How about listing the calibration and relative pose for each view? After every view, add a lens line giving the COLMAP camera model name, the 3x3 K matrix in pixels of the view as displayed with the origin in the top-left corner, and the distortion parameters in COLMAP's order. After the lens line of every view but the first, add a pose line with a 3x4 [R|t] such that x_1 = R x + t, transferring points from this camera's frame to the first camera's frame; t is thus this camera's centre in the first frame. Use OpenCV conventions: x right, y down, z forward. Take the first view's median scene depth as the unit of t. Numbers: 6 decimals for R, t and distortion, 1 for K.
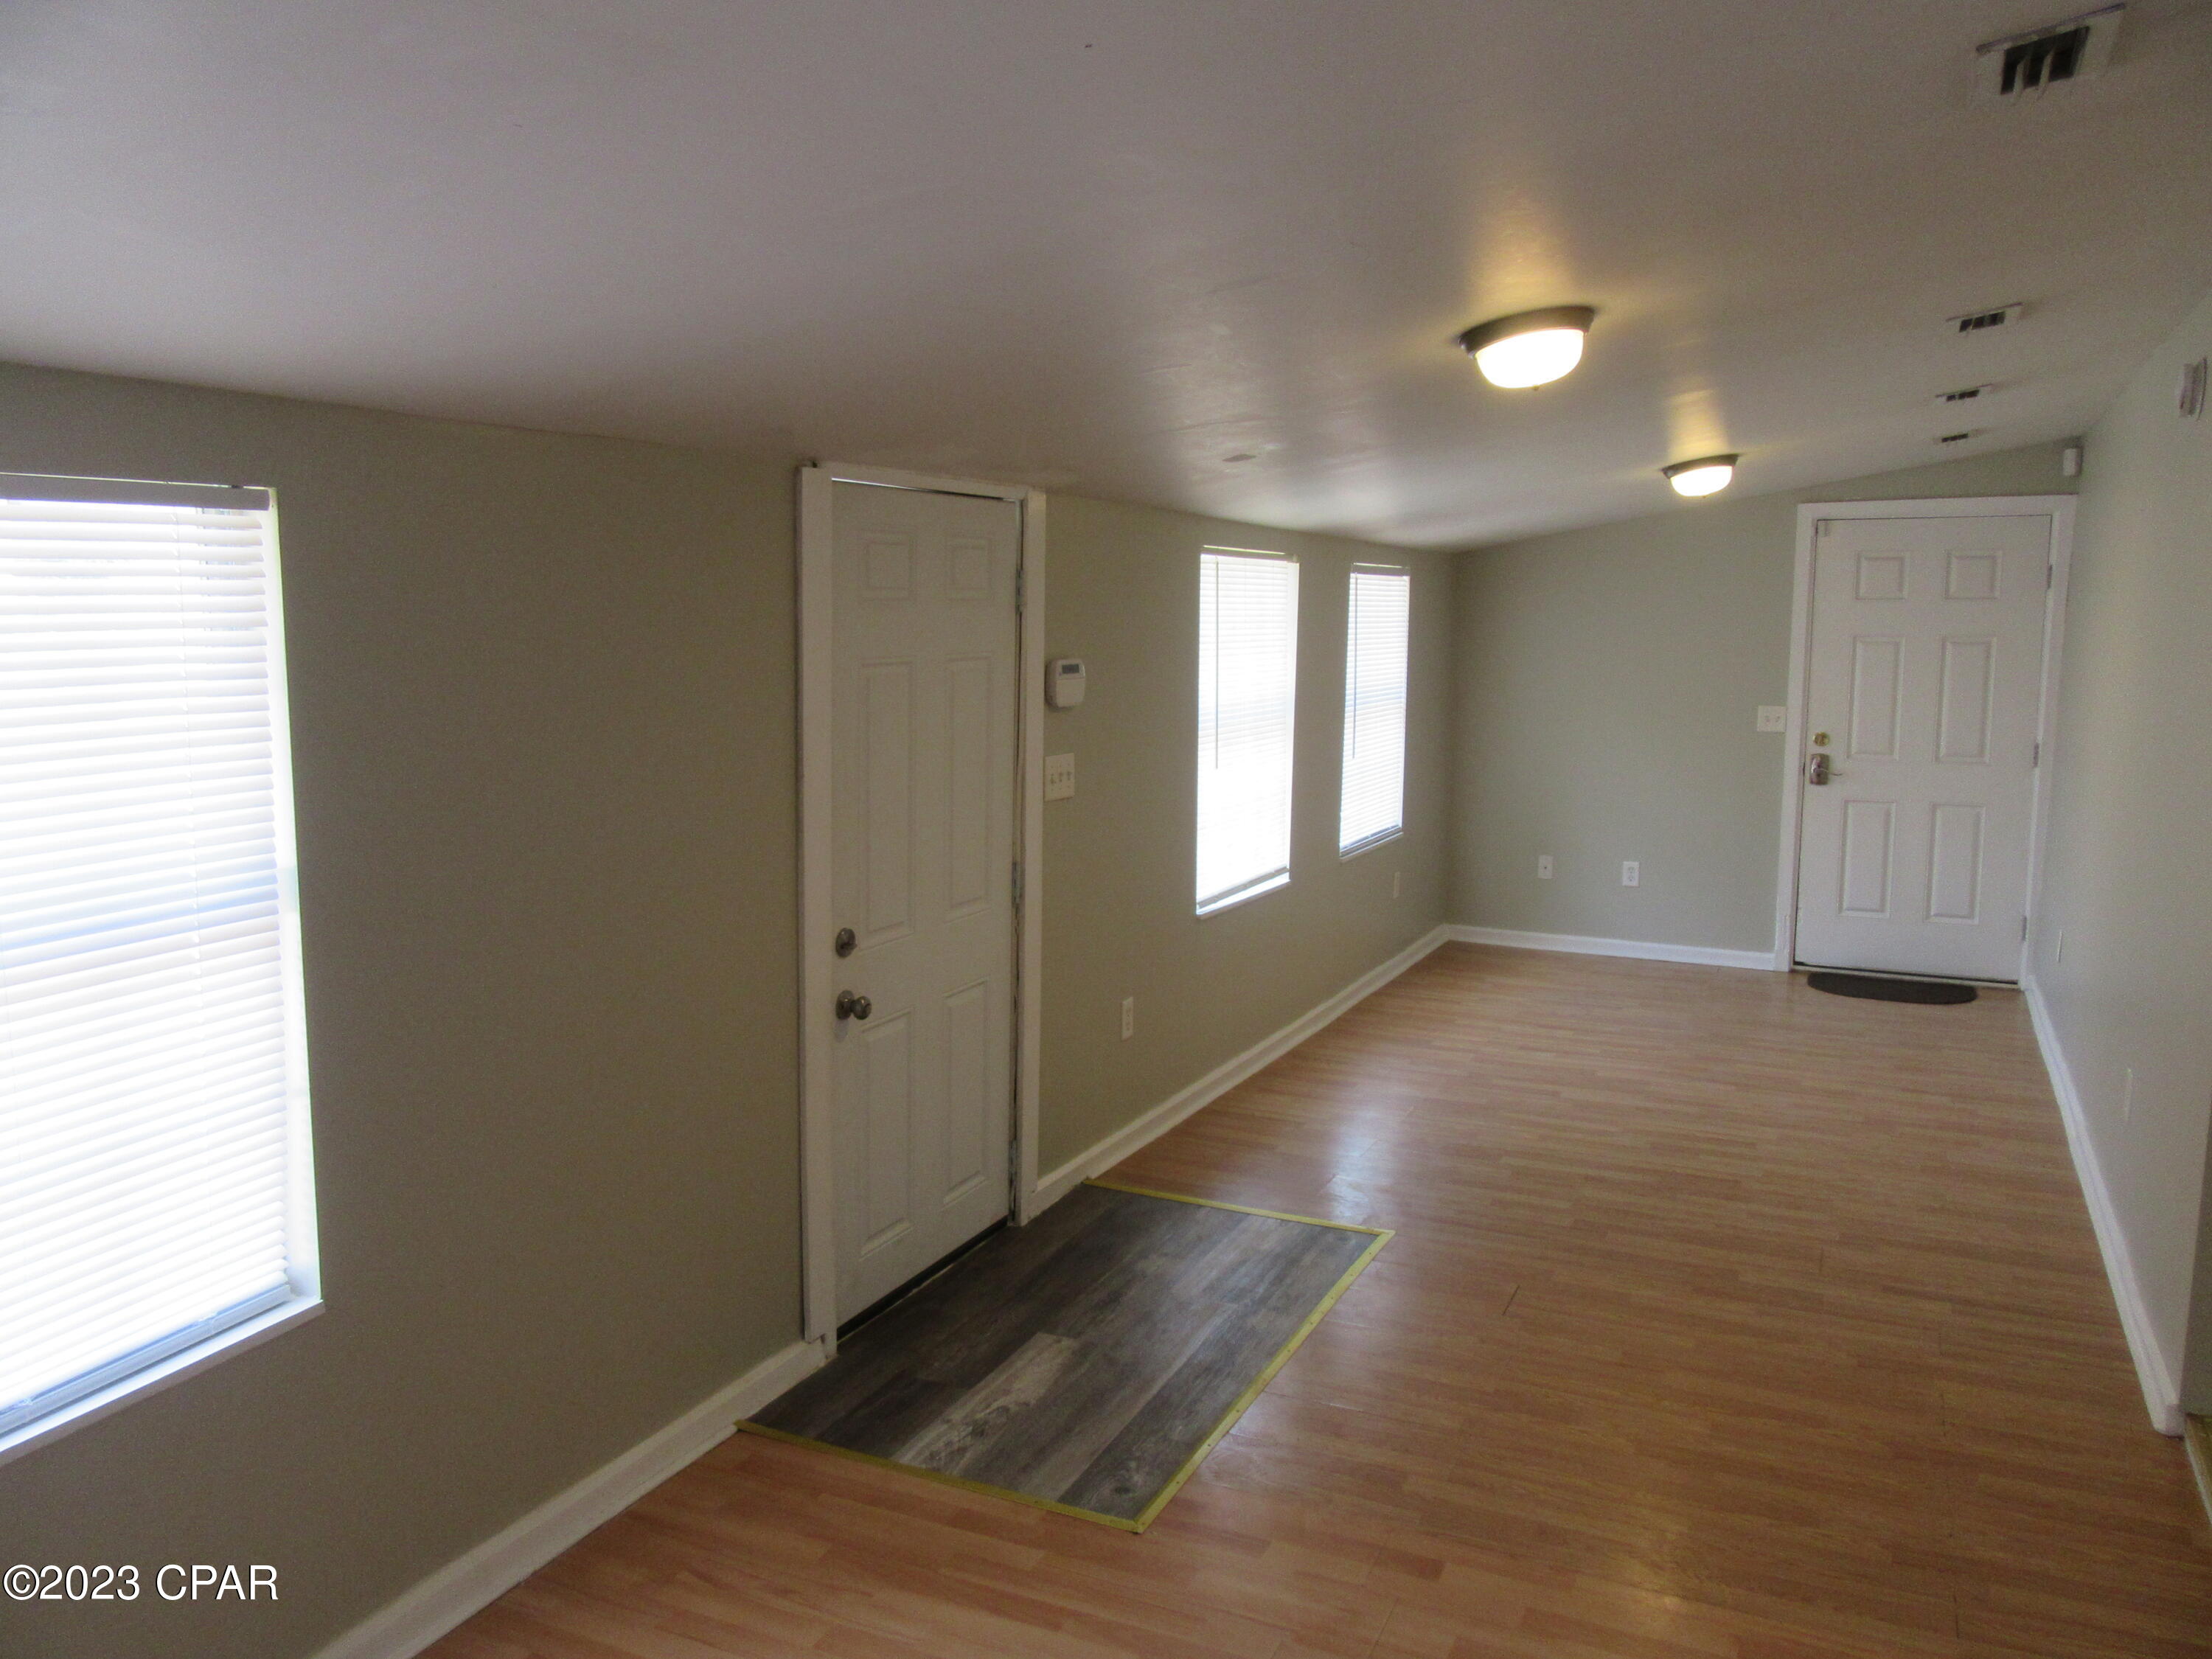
lens RADIAL K [[1659.7, 0, 1104.9], [0, 1659.7, 835.7], [0, 0, 1]] dist [-0.008643, -0.000859]
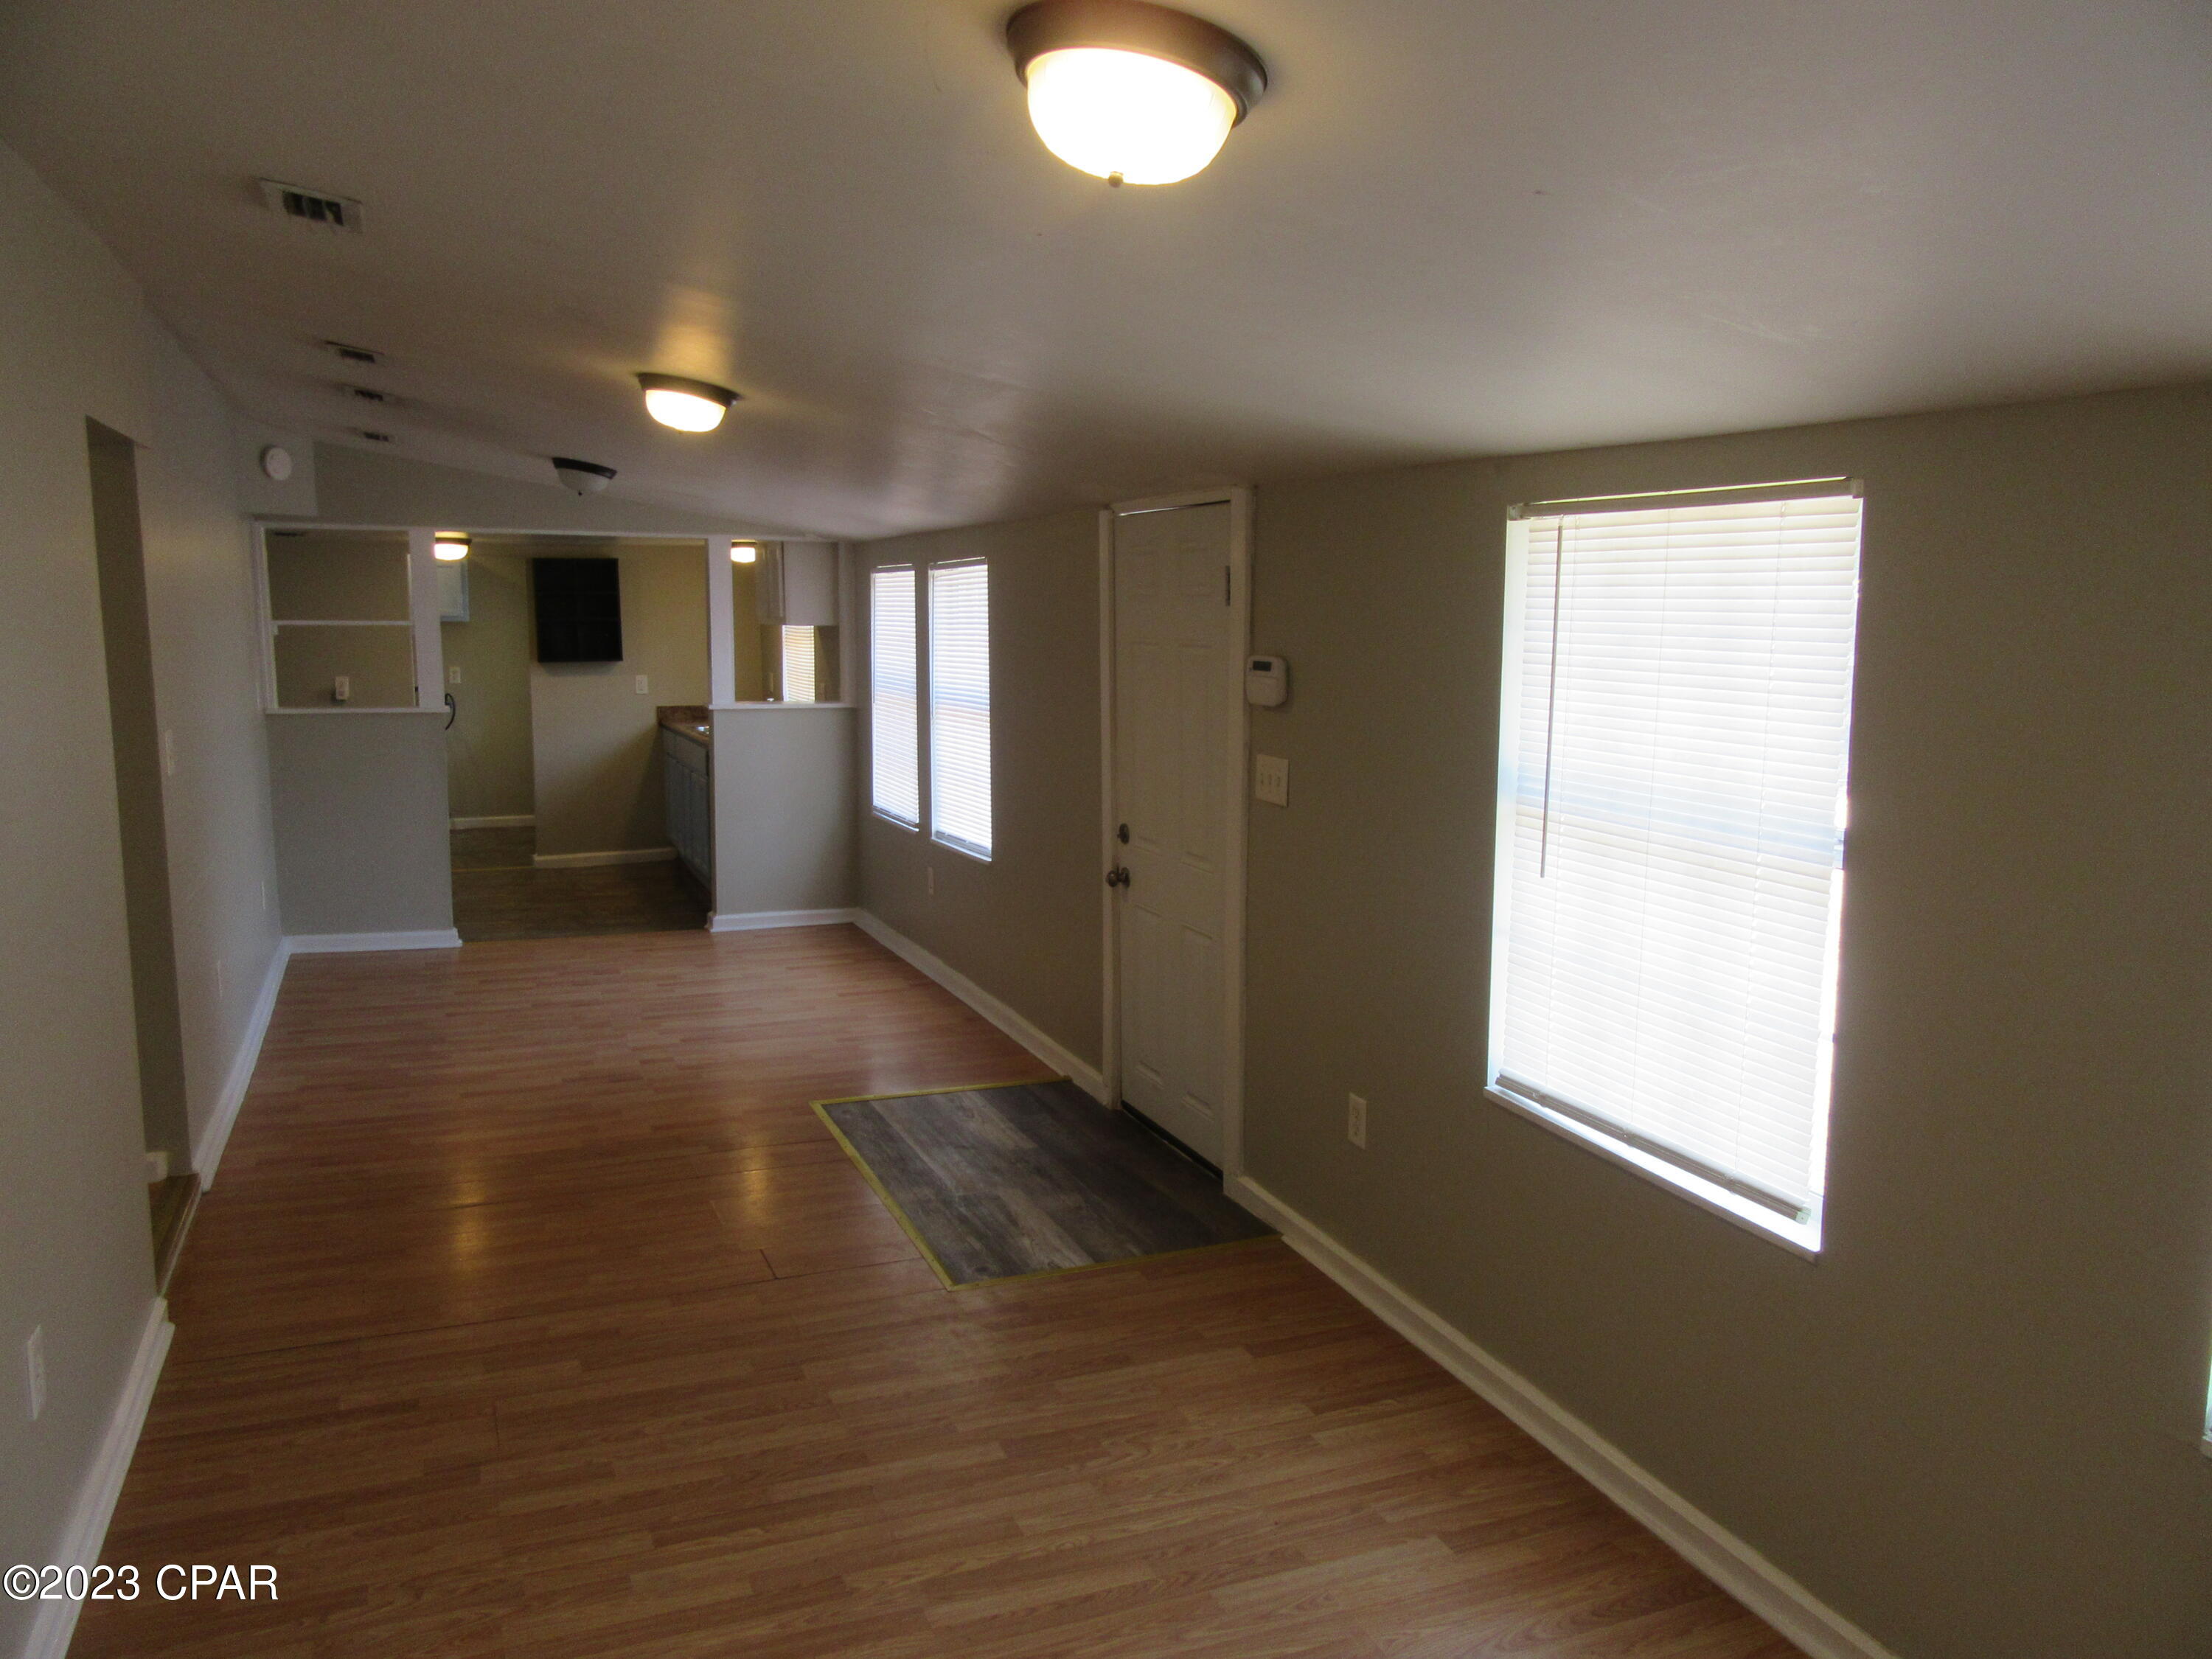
lens RADIAL K [[1659.7, 0, 1104.9], [0, 1659.7, 835.7], [0, 0, 1]] dist [-0.008643, -0.000859]
pose [[-0.671251, 0.094119, -0.735231, 0.784402], [-0.114230, 0.966921, 0.228068, -0.223058], [0.732376, 0.237076, -0.638295, 1.635664]]
